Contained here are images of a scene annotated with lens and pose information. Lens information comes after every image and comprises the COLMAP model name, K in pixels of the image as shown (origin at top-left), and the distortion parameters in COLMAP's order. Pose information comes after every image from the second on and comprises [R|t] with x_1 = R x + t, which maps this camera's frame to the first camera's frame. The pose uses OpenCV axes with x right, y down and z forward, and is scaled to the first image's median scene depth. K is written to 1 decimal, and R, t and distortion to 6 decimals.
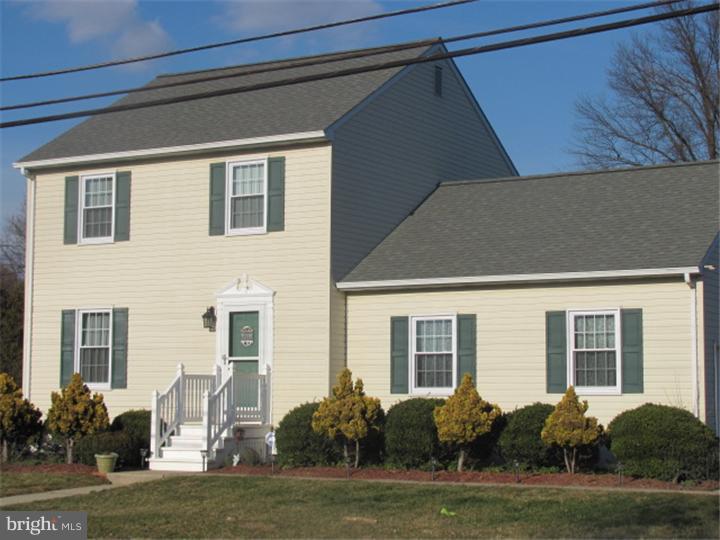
lens RADIAL K [[1307.9, 0, 360.7], [0, 1307.9, 315.8], [0, 0, 1]] dist [0.184274, -0.084756]
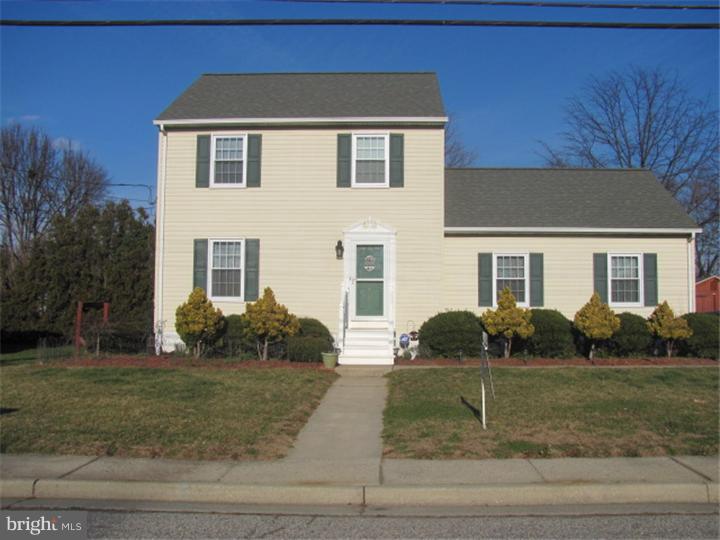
lens RADIAL K [[826.8, 0, 360.0], [0, 826.8, 270.0], [0, 0, 1]] dist [-0.170125, 0.001118]
pose [[0.898239, 0.025283, 0.438779, -0.462532], [-0.031689, 0.999471, 0.007281, 0.016095], [-0.438363, -0.020444, 0.898566, 0.237351]]
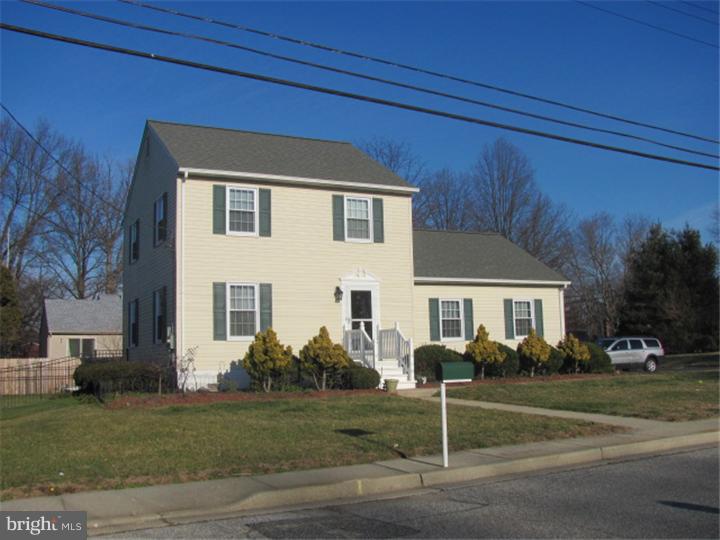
lens RADIAL K [[826.8, 0, 360.0], [0, 826.8, 270.0], [0, 0, 1]] dist [-0.170125, 0.001118]
pose [[0.523326, 0.068610, 0.849366, -0.930830], [-0.030694, 0.997624, -0.061675, 0.033008], [-0.851580, 0.006206, 0.524188, 0.465739]]
